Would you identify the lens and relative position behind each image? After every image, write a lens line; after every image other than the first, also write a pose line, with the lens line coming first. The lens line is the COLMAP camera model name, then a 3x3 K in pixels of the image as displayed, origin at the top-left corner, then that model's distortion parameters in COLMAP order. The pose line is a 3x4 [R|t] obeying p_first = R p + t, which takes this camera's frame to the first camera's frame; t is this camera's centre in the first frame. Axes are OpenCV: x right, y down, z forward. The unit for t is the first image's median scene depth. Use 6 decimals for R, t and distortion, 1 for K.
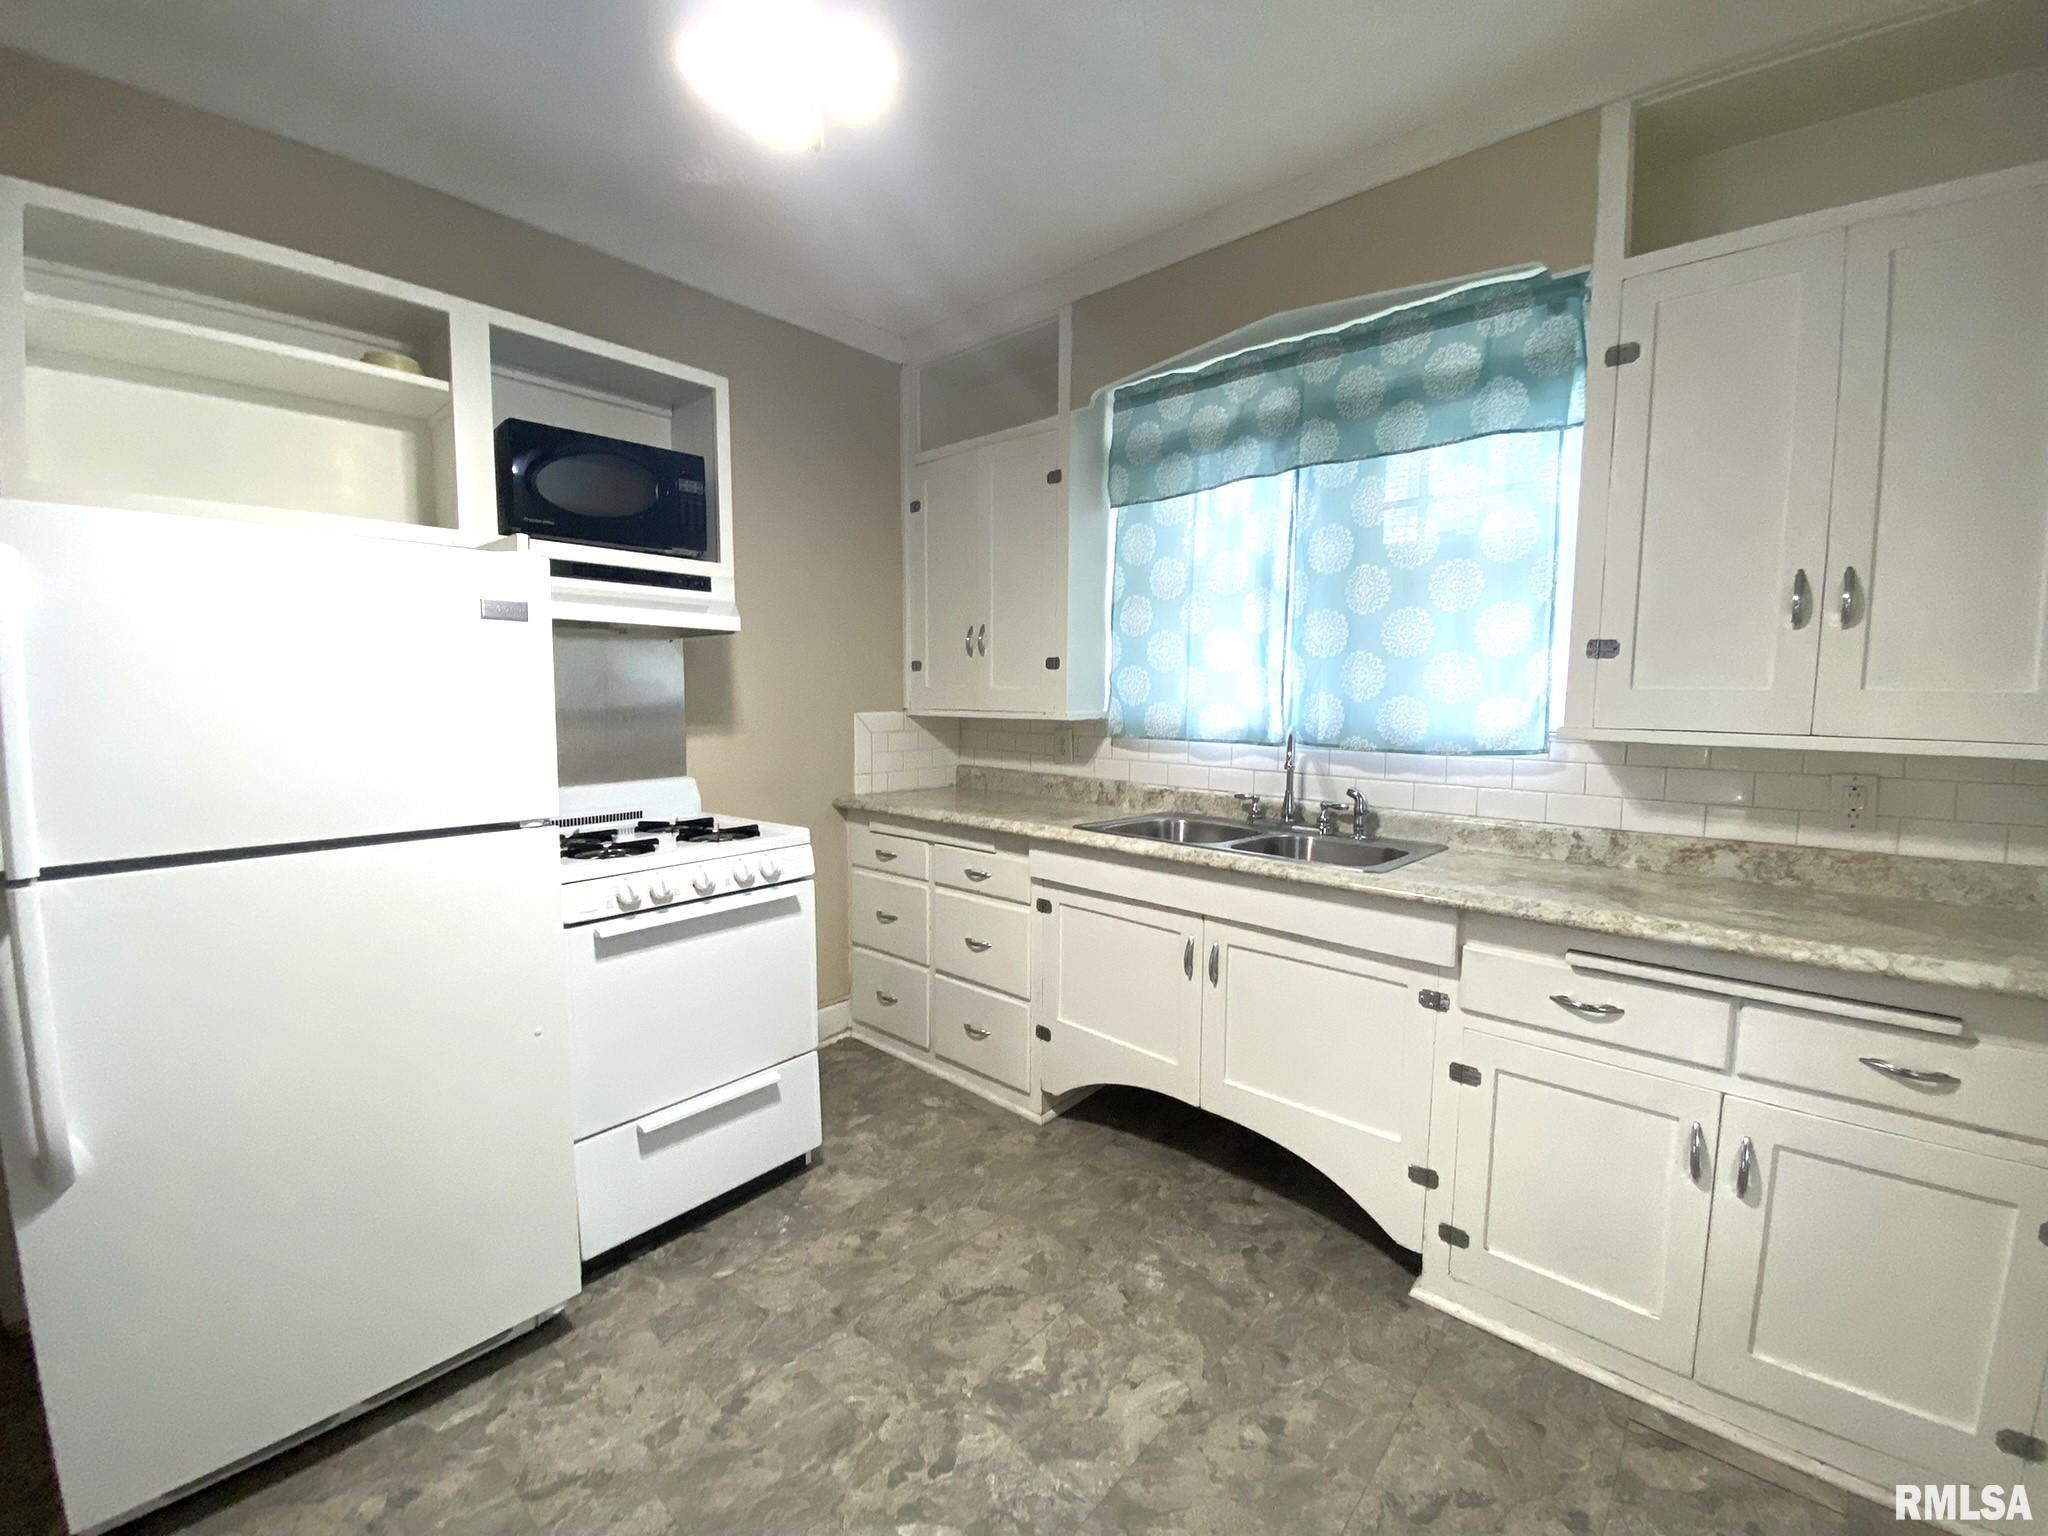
lens RADIAL K [[843.4, 0, 986.3], [0, 843.4, 763.8], [0, 0, 1]] dist [0.032643, -0.026535]
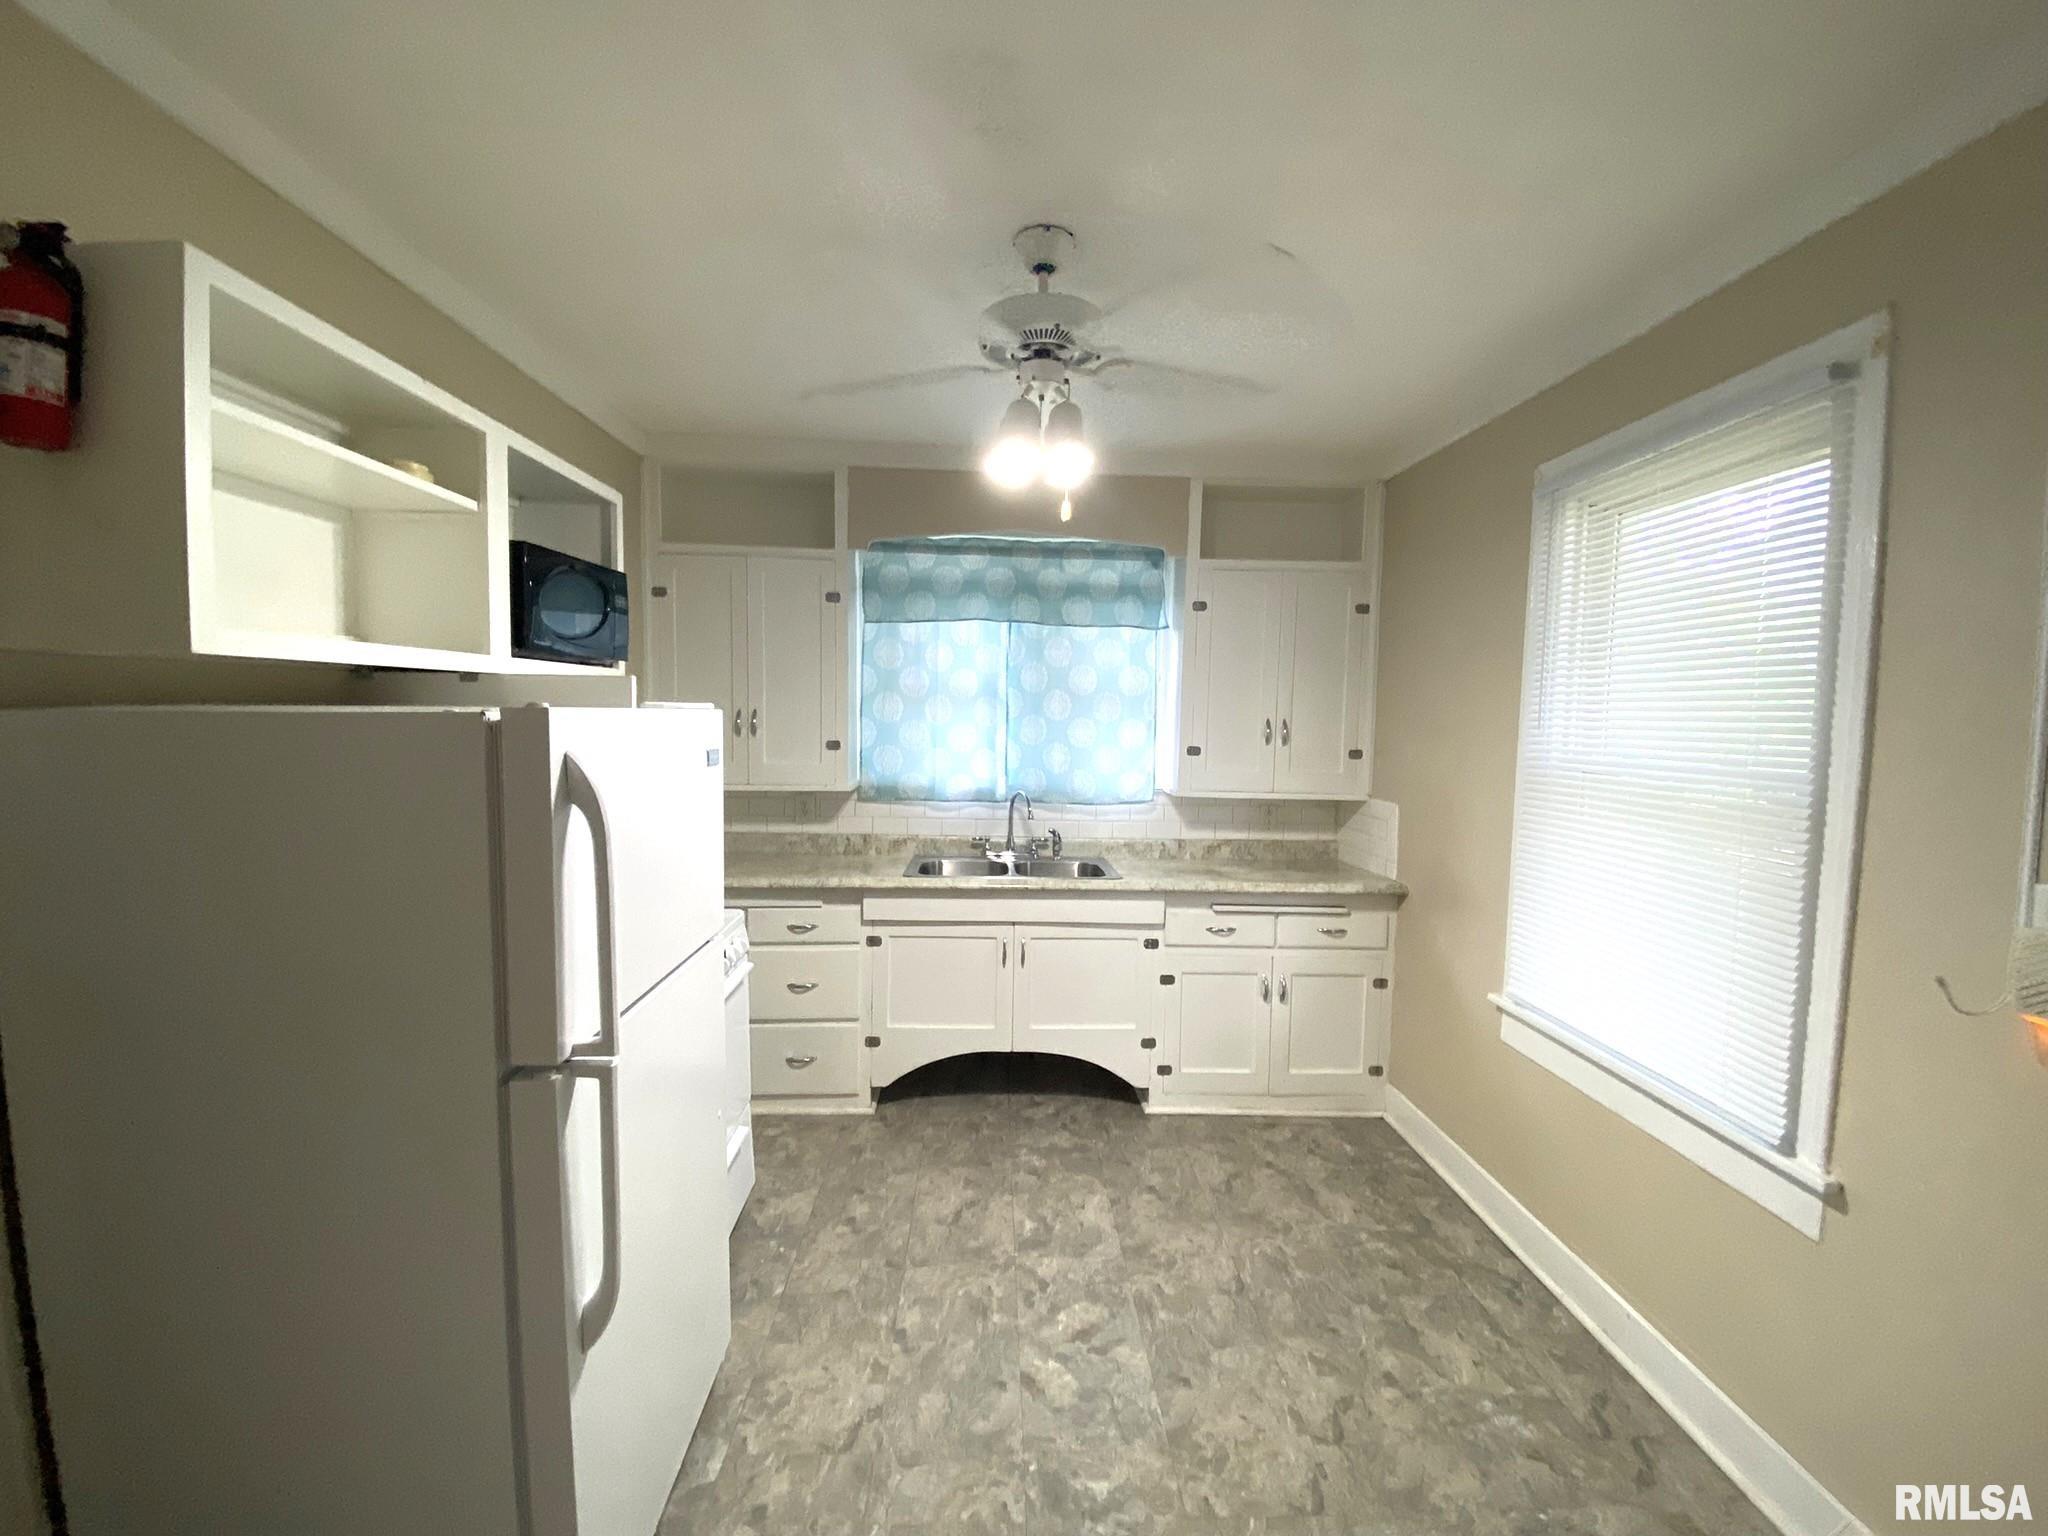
lens RADIAL K [[826.5, 0, 1034.3], [0, 826.5, 760.2], [0, 0, 1]] dist [0.031425, -0.024030]
pose [[0.714083, -0.034079, 0.699231, -0.817784], [0.050011, 0.998746, -0.002397, -0.116077], [-0.698272, 0.036681, 0.714892, -0.104634]]
